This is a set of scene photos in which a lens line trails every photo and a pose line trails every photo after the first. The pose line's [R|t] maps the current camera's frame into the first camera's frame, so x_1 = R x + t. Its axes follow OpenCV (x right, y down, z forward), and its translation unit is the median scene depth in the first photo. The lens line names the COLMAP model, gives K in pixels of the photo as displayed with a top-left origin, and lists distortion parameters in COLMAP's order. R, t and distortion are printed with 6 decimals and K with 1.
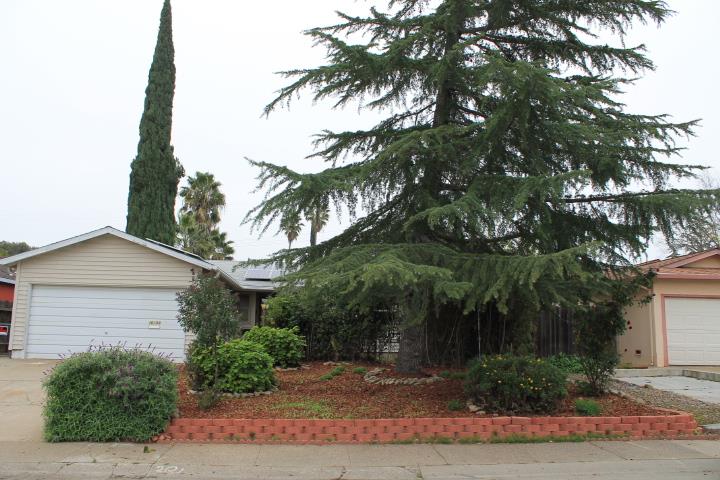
lens RADIAL K [[593.7, 0, 361.5], [0, 593.7, 245.0], [0, 0, 1]] dist [-0.162609, 0.135479]
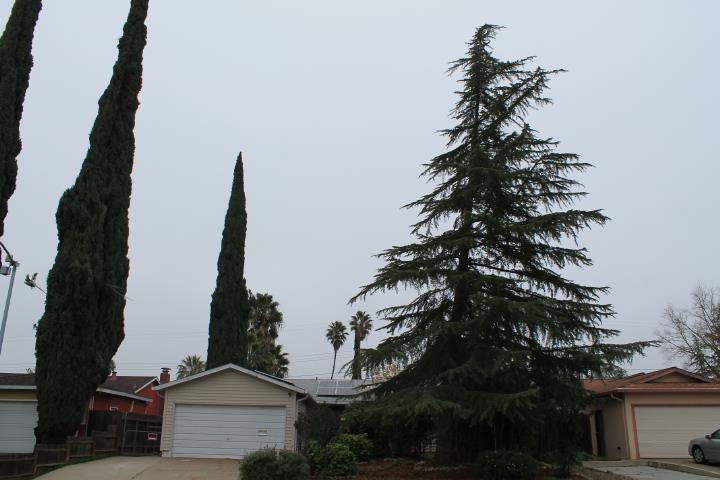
lens RADIAL K [[593.7, 0, 361.5], [0, 593.7, 245.0], [0, 0, 1]] dist [-0.162609, 0.135479]
pose [[0.997762, -0.026643, -0.061329, -0.020701], [0.016027, 0.985743, -0.167496, -0.082810], [0.064917, 0.166138, 0.983963, -0.523064]]
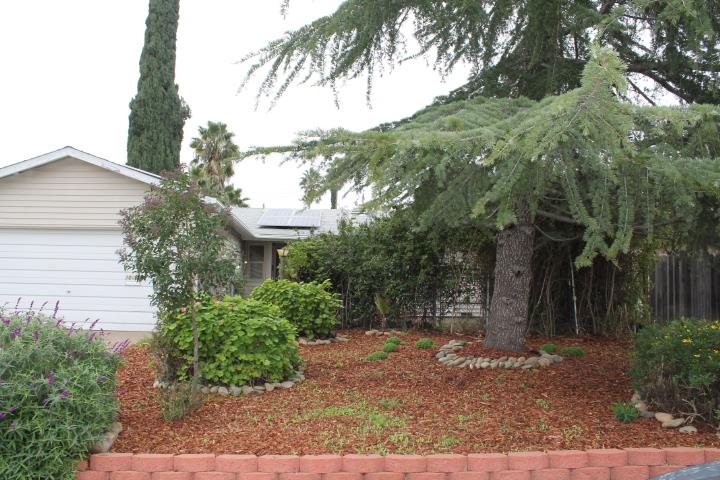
lens RADIAL K [[593.7, 0, 361.5], [0, 593.7, 245.0], [0, 0, 1]] dist [-0.162609, 0.135479]
pose [[0.999501, -0.002289, -0.031501, -0.051347], [0.004158, 0.998226, 0.059396, 0.058444], [0.031309, -0.059497, 0.997737, 0.324469]]
